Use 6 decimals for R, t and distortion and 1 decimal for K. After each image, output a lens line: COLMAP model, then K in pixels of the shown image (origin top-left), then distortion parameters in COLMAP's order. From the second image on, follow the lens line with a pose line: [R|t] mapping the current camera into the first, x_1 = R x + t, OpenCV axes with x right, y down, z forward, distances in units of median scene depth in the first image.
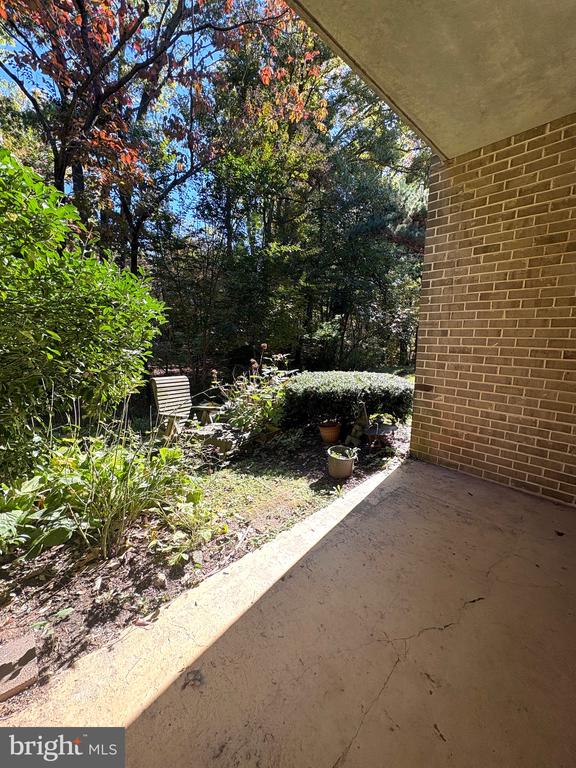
lens RADIAL K [[304.8, 0, 289.0], [0, 304.8, 384.2], [0, 0, 1]] dist [-0.001175, -0.000101]
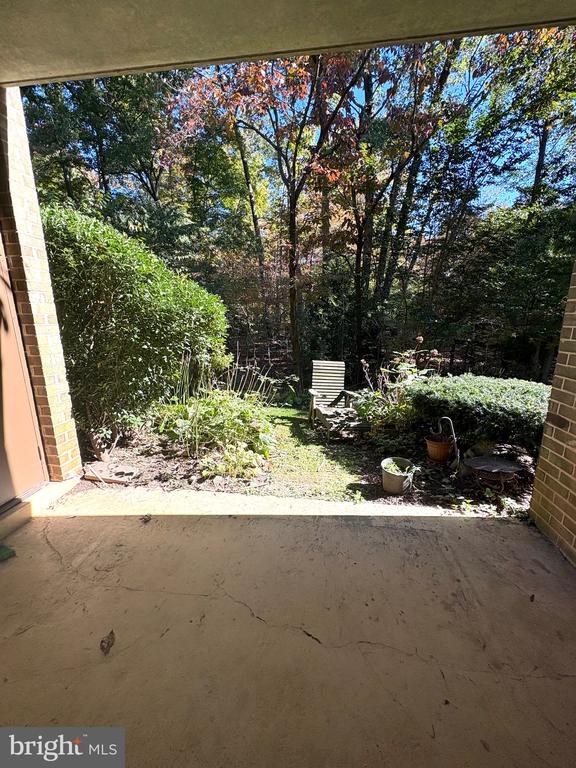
lens RADIAL K [[304.8, 0, 289.0], [0, 304.8, 384.2], [0, 0, 1]] dist [-0.001175, -0.000101]
pose [[0.628670, 0.167662, -0.759384, 0.626721], [-0.135677, 0.985154, 0.105186, -0.059908], [0.765745, 0.036904, 0.642084, 0.192933]]
